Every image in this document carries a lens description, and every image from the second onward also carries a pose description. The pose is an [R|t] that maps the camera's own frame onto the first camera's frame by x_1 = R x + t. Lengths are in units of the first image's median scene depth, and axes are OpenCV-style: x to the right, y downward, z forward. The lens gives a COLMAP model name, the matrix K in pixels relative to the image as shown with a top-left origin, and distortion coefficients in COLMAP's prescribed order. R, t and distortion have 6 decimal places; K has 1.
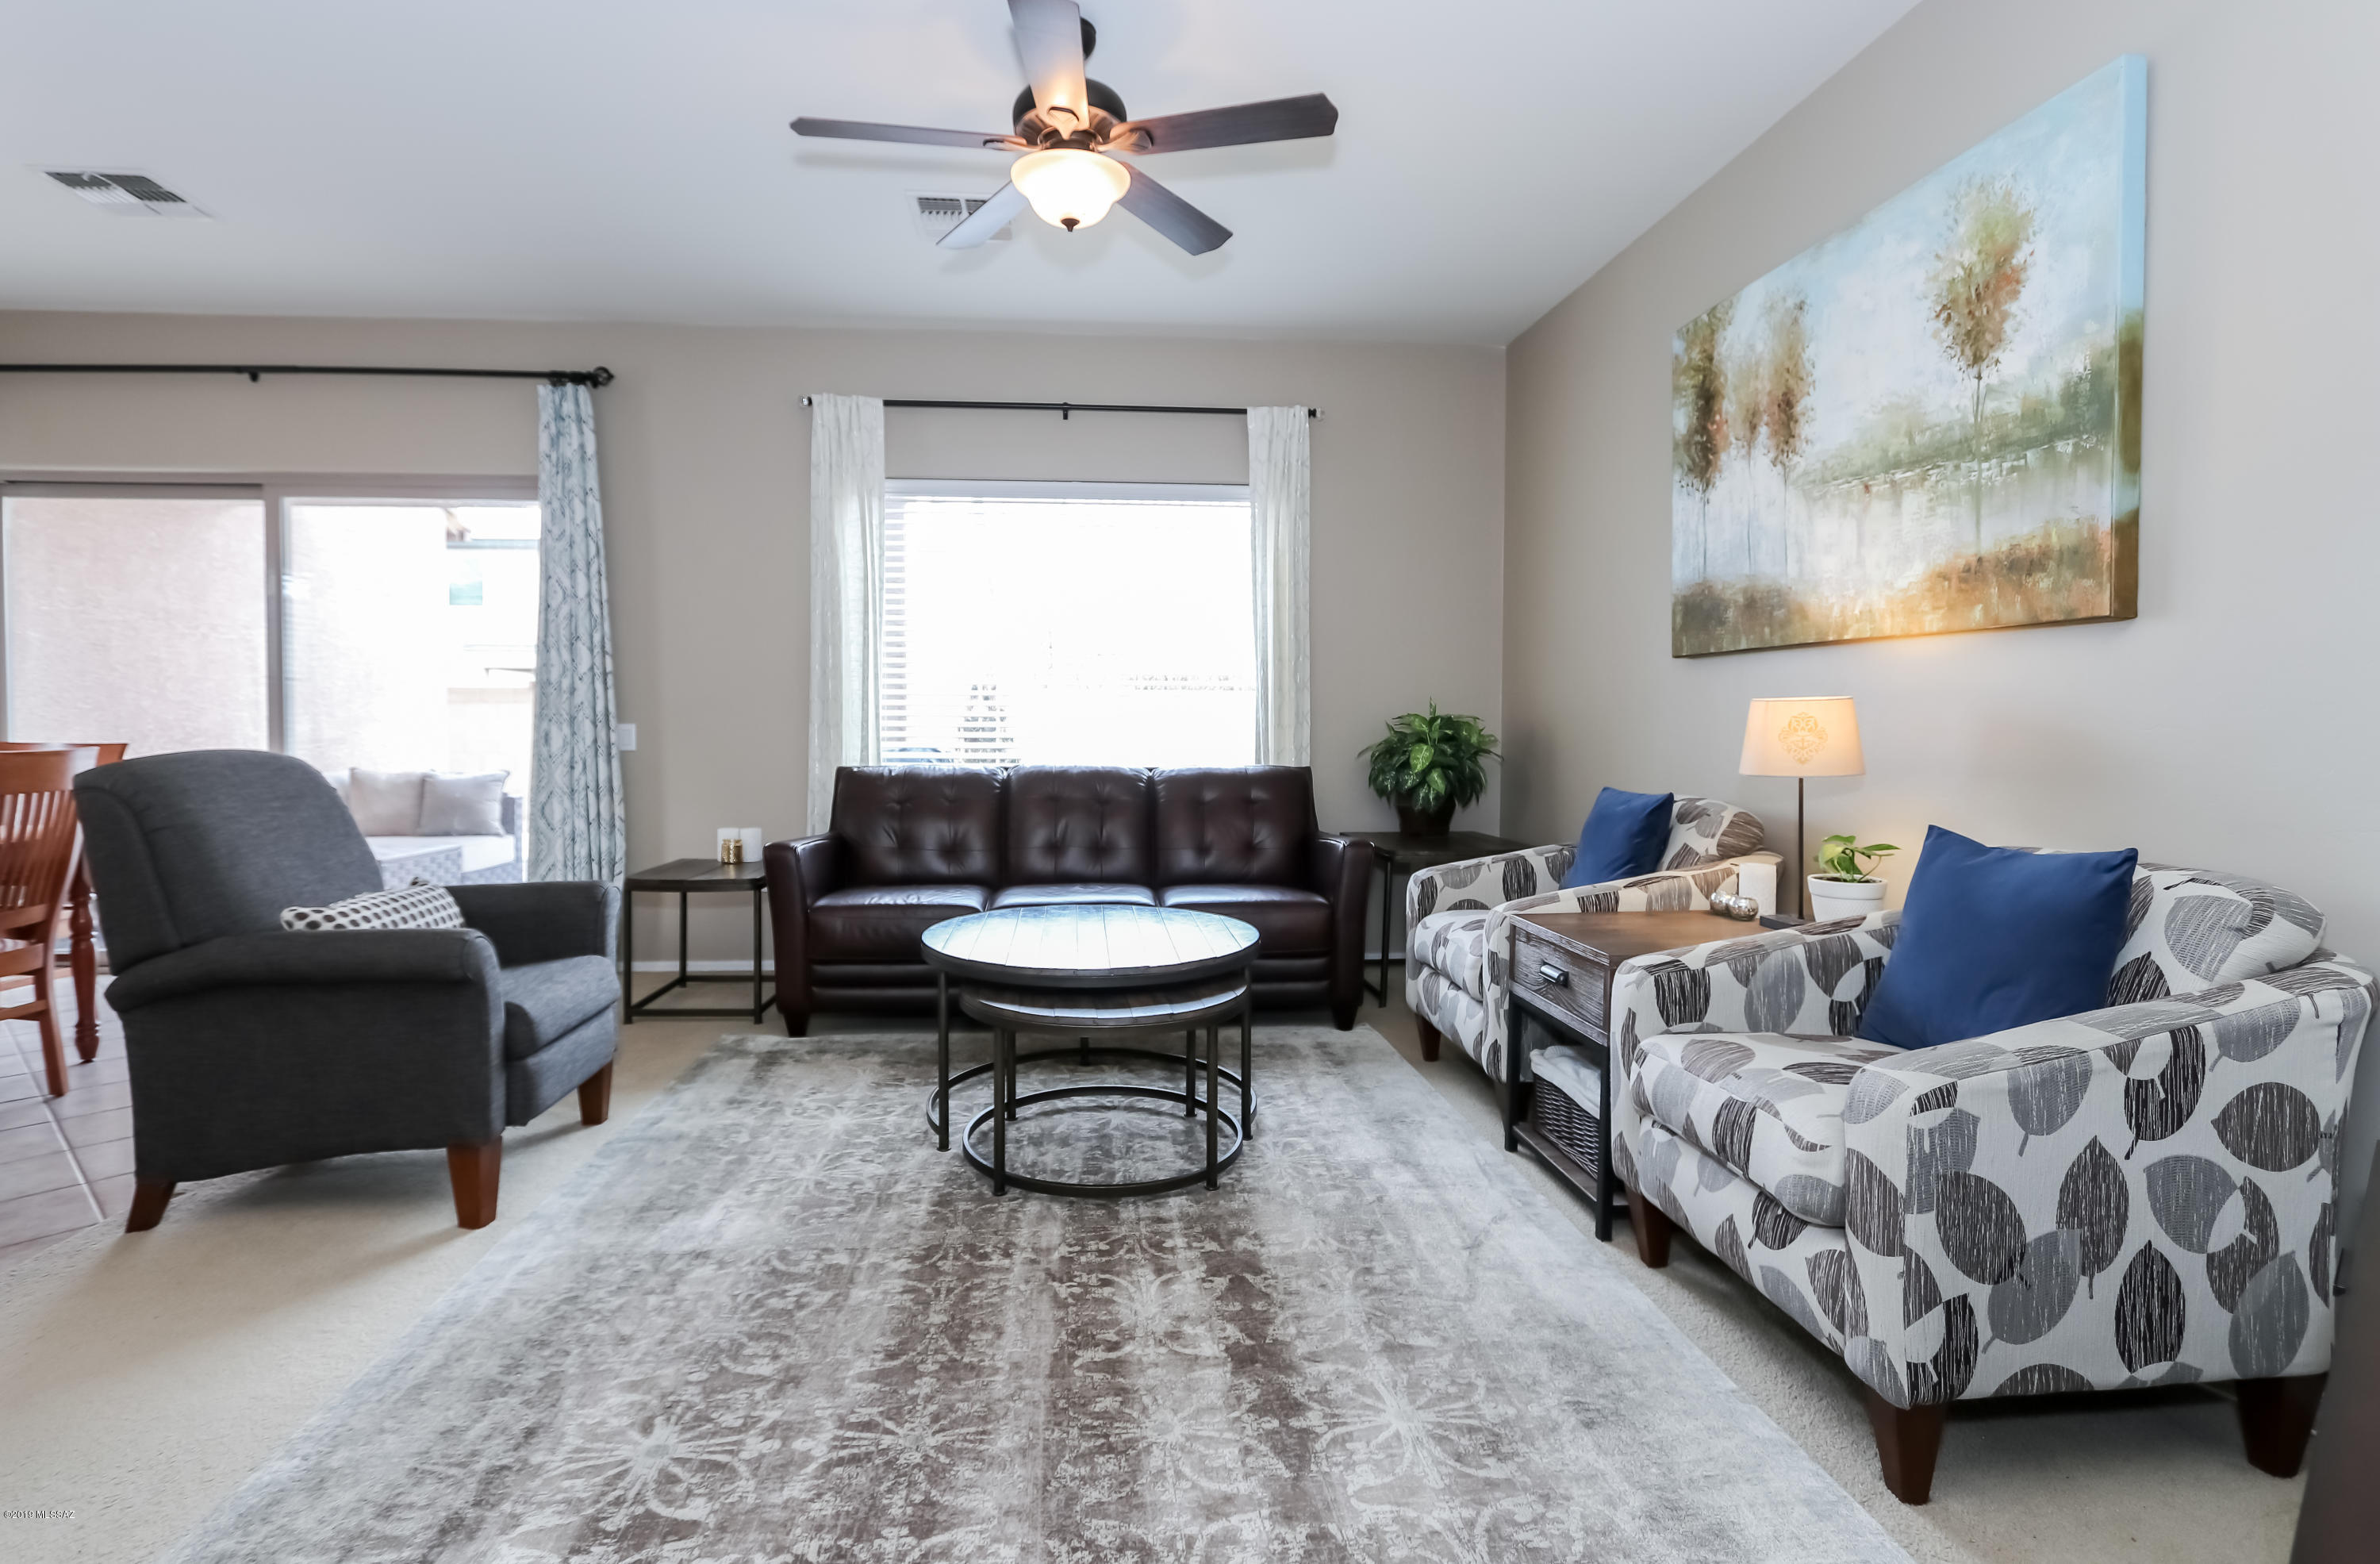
lens RADIAL K [[1132.4, 0, 1151.7], [0, 1132.4, 761.0], [0, 0, 1]] dist [-0.016031, -0.000599]
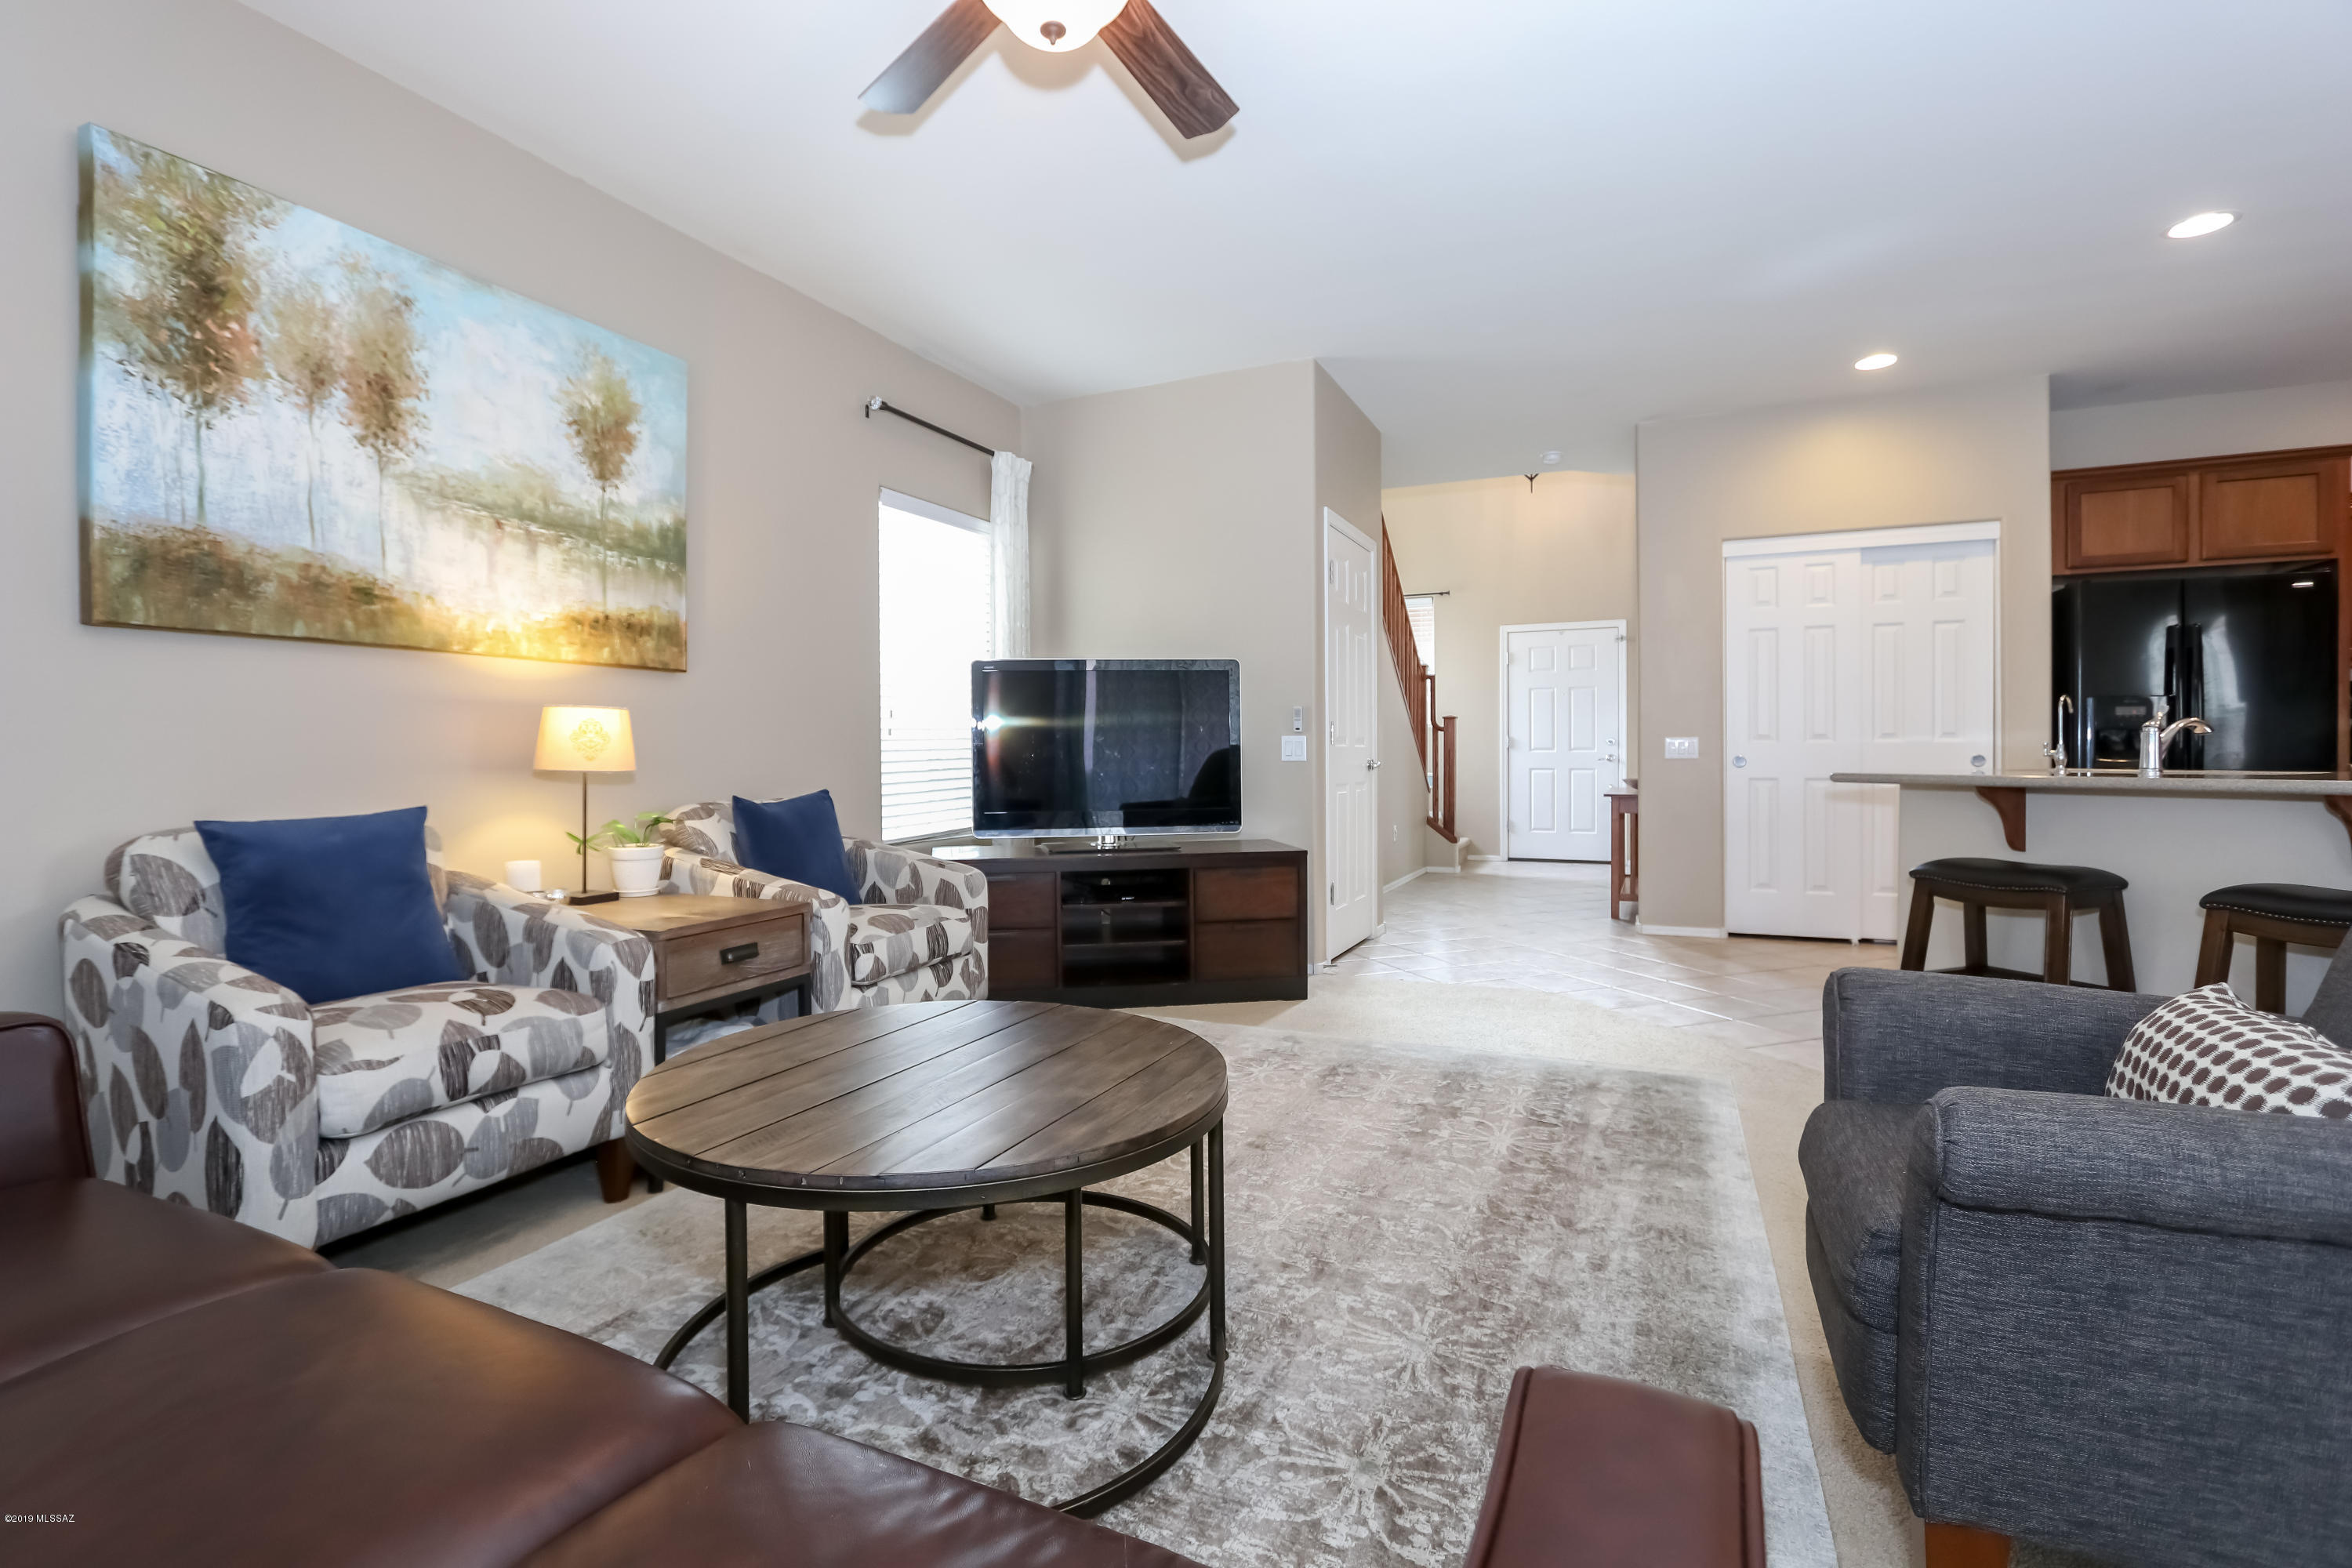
lens RADIAL K [[1086.2, 0, 1139.1], [0, 1086.2, 767.4], [0, 0, 1]] dist [-0.015858, 0.001518]
pose [[-0.865017, -0.002392, 0.501736, -0.480607], [0.024364, 0.998609, 0.046767, -0.029725], [-0.501150, 0.052678, -0.863756, 1.623434]]
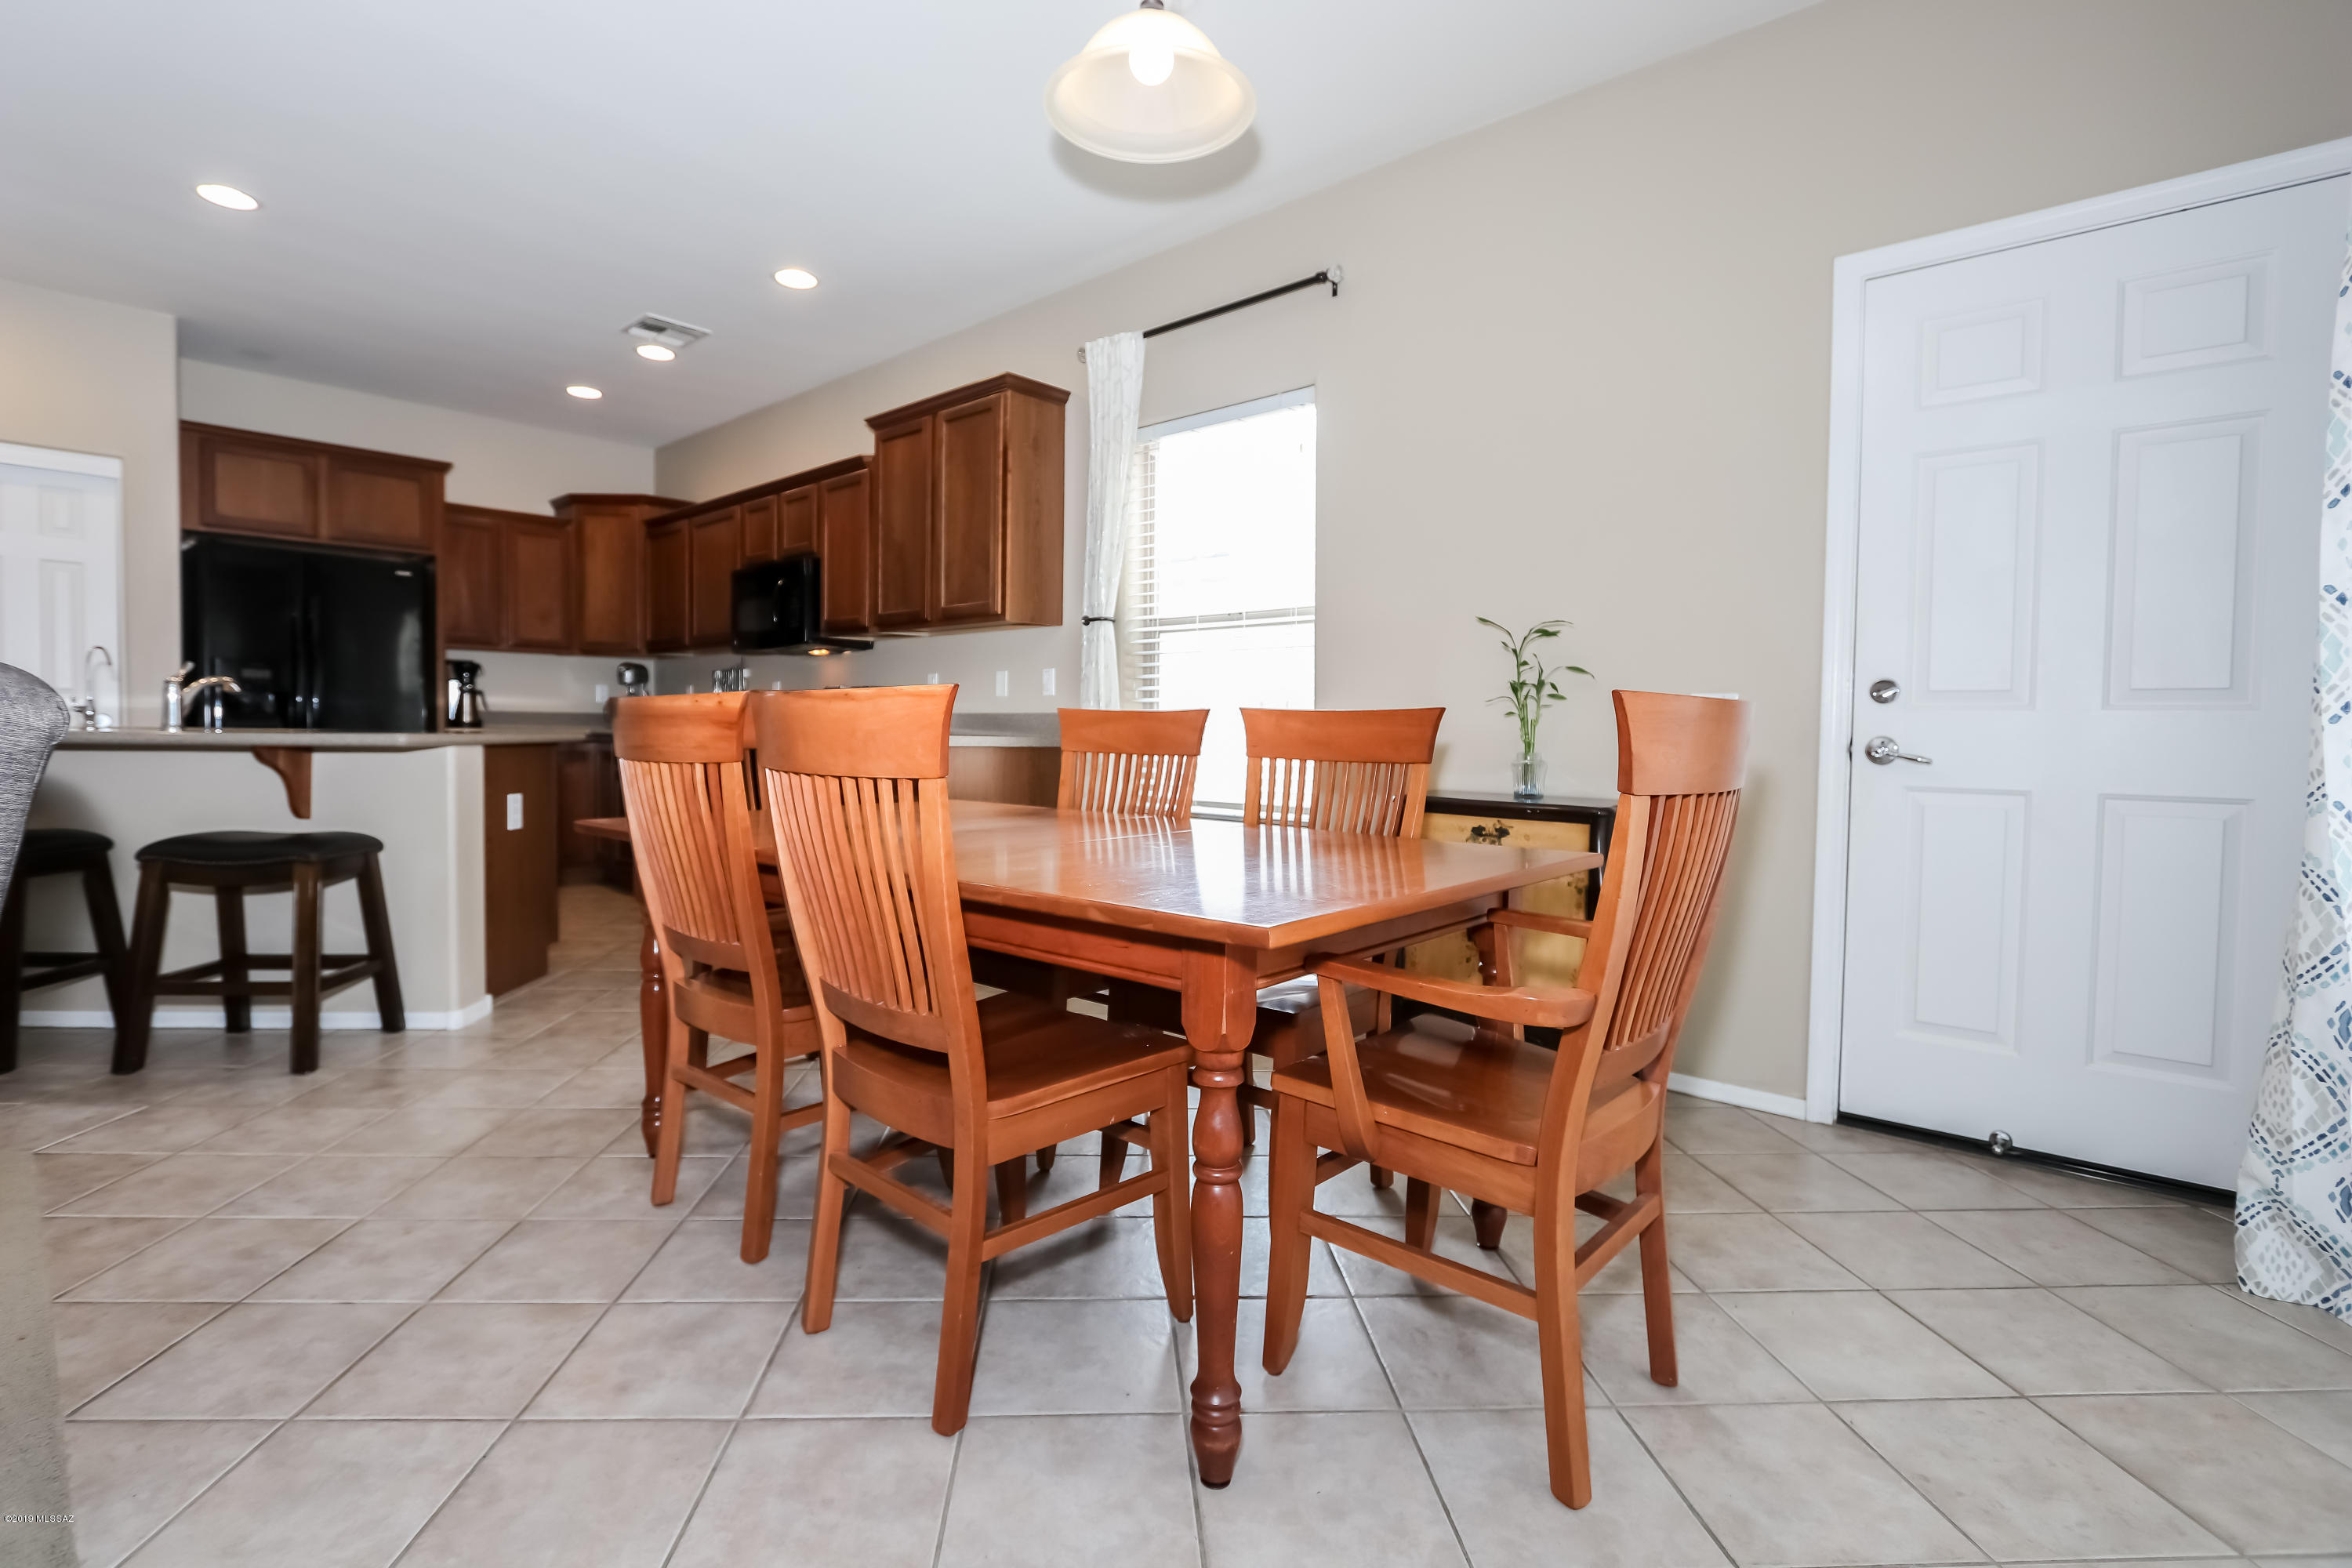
lens RADIAL K [[1097.9, 0, 1132.4], [0, 1097.9, 769.0], [0, 0, 1]] dist [-0.016489, 0.001091]
pose [[-0.736483, 0.011986, -0.676350, -0.858304], [-0.040187, 0.997302, 0.061434, -0.012259], [0.675261, 0.072425, -0.734014, 1.629520]]
